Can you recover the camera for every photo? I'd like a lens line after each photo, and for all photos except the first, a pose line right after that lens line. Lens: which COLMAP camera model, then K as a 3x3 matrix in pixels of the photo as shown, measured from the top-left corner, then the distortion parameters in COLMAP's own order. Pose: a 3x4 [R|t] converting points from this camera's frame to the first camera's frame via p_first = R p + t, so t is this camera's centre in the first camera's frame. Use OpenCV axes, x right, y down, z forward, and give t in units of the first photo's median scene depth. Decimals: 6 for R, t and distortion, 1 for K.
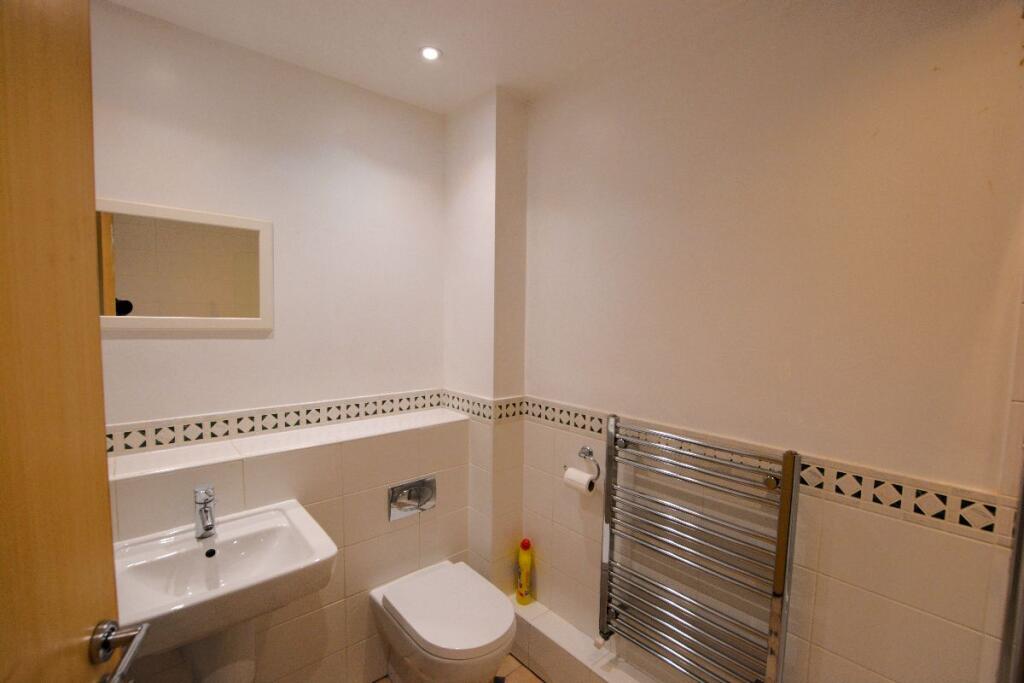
lens RADIAL K [[450.7, 0, 512.0], [0, 450.7, 341.5], [0, 0, 1]] dist [-0.003156, -0.000427]
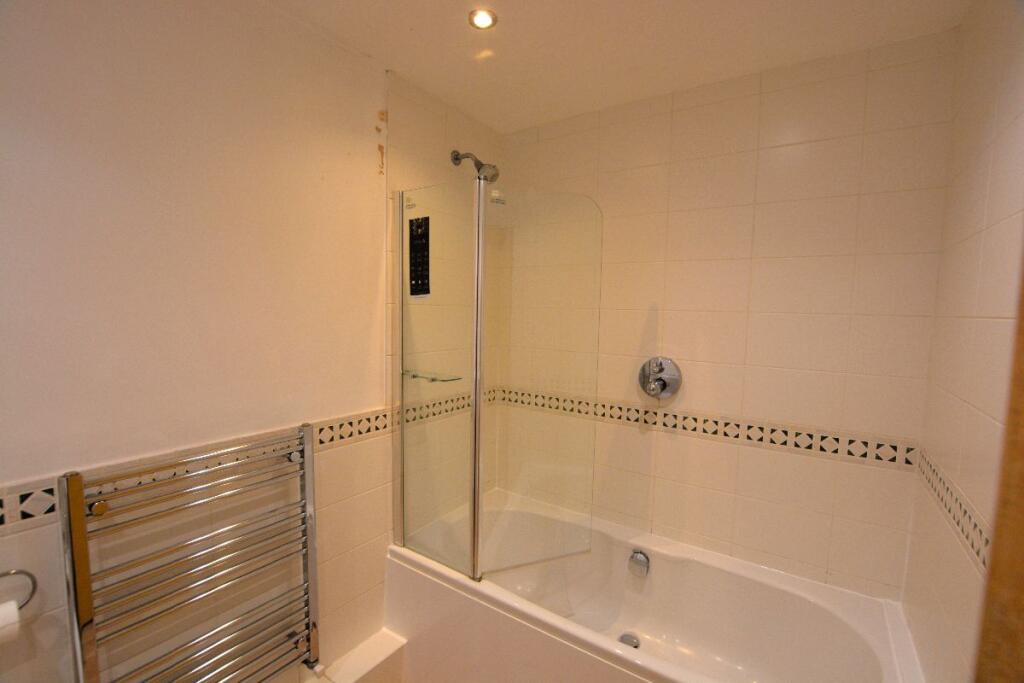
lens RADIAL K [[450.7, 0, 512.0], [0, 450.7, 341.5], [0, 0, 1]] dist [-0.003156, -0.000427]
pose [[-0.224133, -0.077200, 0.971496, -0.701262], [0.047865, 0.994782, 0.090093, -0.063448], [-0.973382, 0.066694, -0.219269, 0.735503]]
